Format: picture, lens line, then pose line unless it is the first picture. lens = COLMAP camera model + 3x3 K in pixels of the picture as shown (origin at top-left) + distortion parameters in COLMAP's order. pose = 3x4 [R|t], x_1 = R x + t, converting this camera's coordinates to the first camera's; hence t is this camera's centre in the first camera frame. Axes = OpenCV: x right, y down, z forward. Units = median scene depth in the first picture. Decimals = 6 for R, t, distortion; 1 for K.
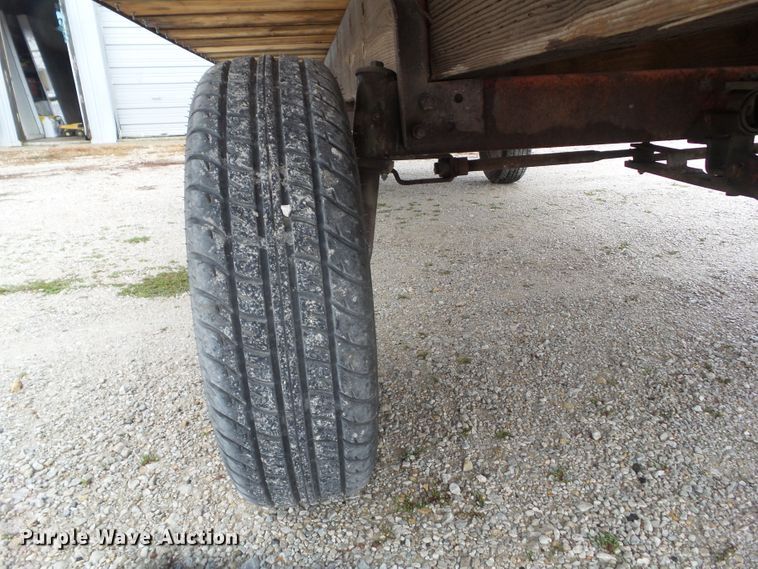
lens RADIAL K [[526.5, 0, 375.7], [0, 526.5, 292.6], [0, 0, 1]] dist [0.010083, 0.001256]
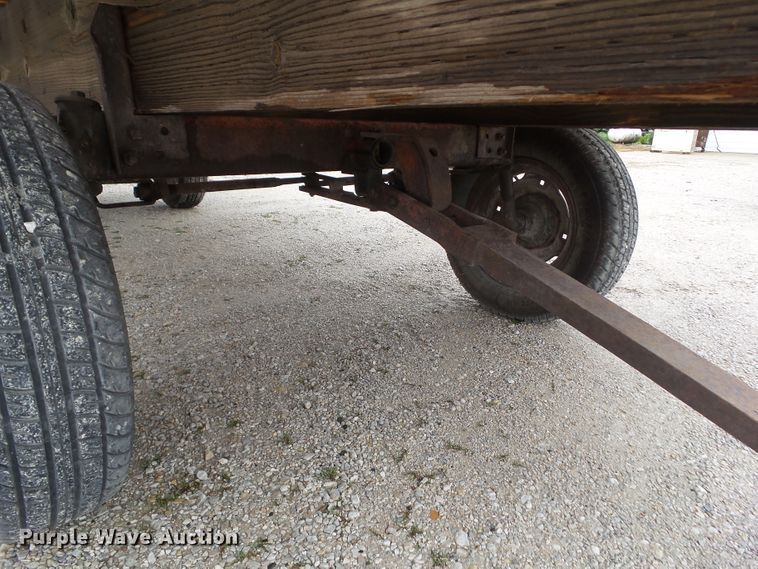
lens RADIAL K [[526.5, 0, 379.7], [0, 526.5, 287.2], [0, 0, 1]] dist [0.010083, 0.001256]
pose [[0.826264, -0.101025, 0.554150, -0.075672], [0.132616, 0.991020, -0.017068, 0.031016], [-0.547450, 0.087592, 0.832242, -0.109592]]
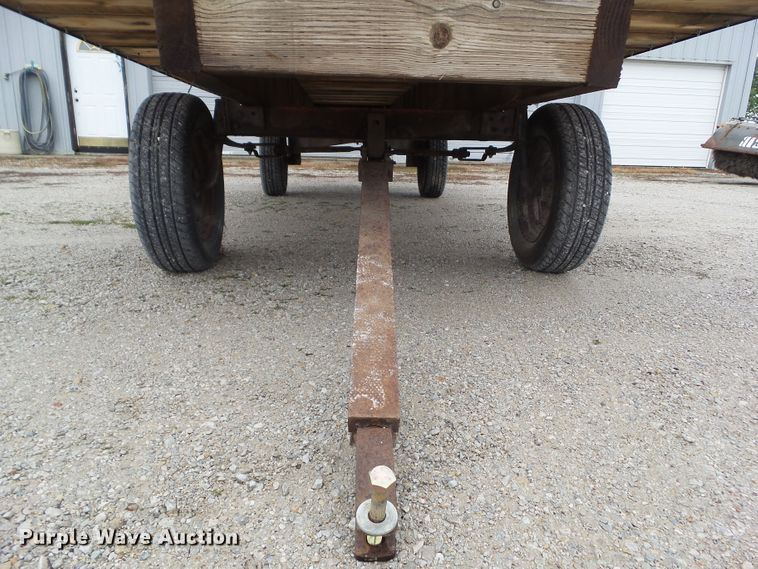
lens RADIAL K [[526.5, 0, 379.1], [0, 526.5, 288.7], [0, 0, 1]] dist [0.010083, 0.001256]
pose [[0.996237, 0.074250, -0.044718, 0.547413], [-0.077440, 0.994214, -0.074438, 0.352743], [0.038932, 0.077621, 0.996223, -0.827997]]
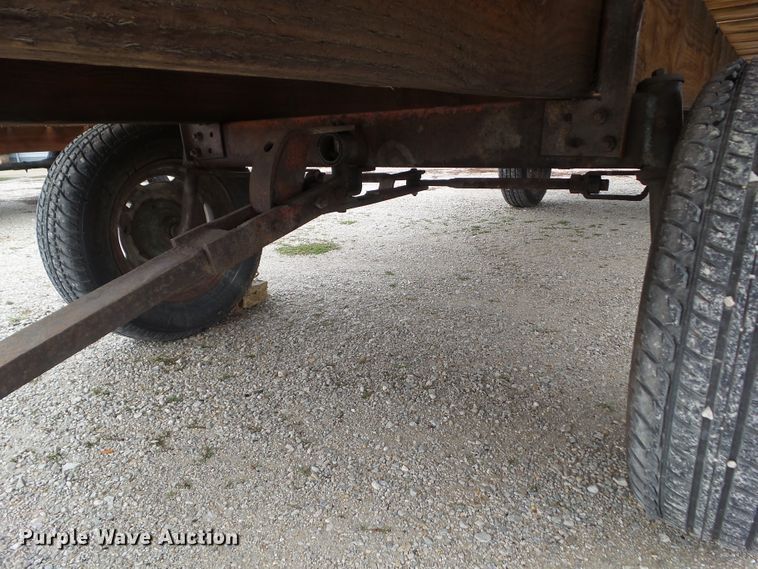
lens RADIAL K [[526.5, 0, 380.6], [0, 526.5, 285.1], [0, 0, 1]] dist [0.010083, 0.001256]
pose [[0.725380, 0.204629, -0.657229, 1.062018], [-0.226011, 0.972660, 0.053393, -0.063092], [0.650187, 0.109811, 0.751797, 0.069937]]
